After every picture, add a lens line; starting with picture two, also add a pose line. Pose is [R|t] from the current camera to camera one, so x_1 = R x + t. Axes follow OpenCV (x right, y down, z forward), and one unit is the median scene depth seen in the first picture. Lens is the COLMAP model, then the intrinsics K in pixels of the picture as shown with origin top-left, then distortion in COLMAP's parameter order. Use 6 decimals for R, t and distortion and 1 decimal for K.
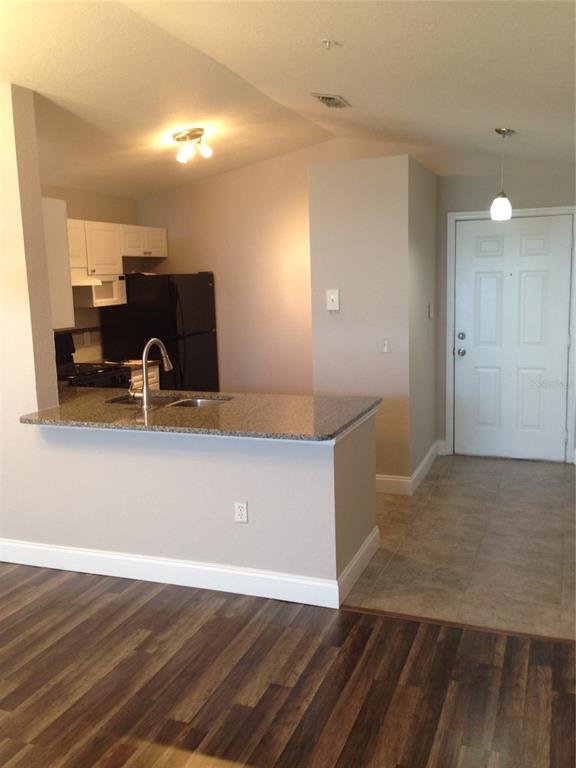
lens RADIAL K [[738.7, 0, 288.0], [0, 738.7, 384.0], [0, 0, 1]] dist [0.089058, 0.000020]
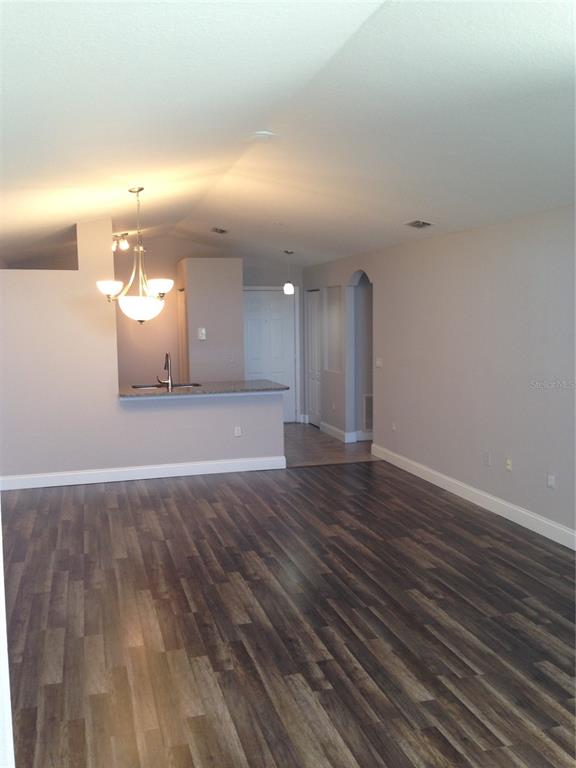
lens RADIAL K [[723.8, 0, 288.0], [0, 723.8, 384.0], [0, 0, 1]] dist [0.140633, -0.285147]
pose [[0.811107, -0.045509, 0.583125, -0.691593], [0.085631, 0.995466, -0.041421, 0.083296], [-0.578596, 0.083531, 0.811326, -0.455230]]
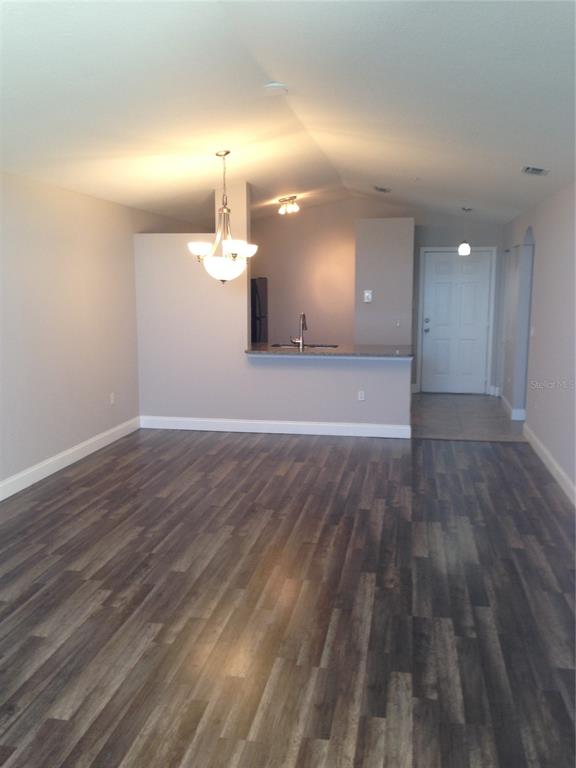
lens RADIAL K [[714.8, 0, 283.6], [0, 714.8, 393.9], [0, 0, 1]] dist [0.041176, 0.002876]
pose [[0.985058, -0.003000, 0.172198, -0.377779], [0.002284, 0.999988, 0.004359, 0.096460], [-0.172209, -0.003900, 0.985053, -0.560104]]
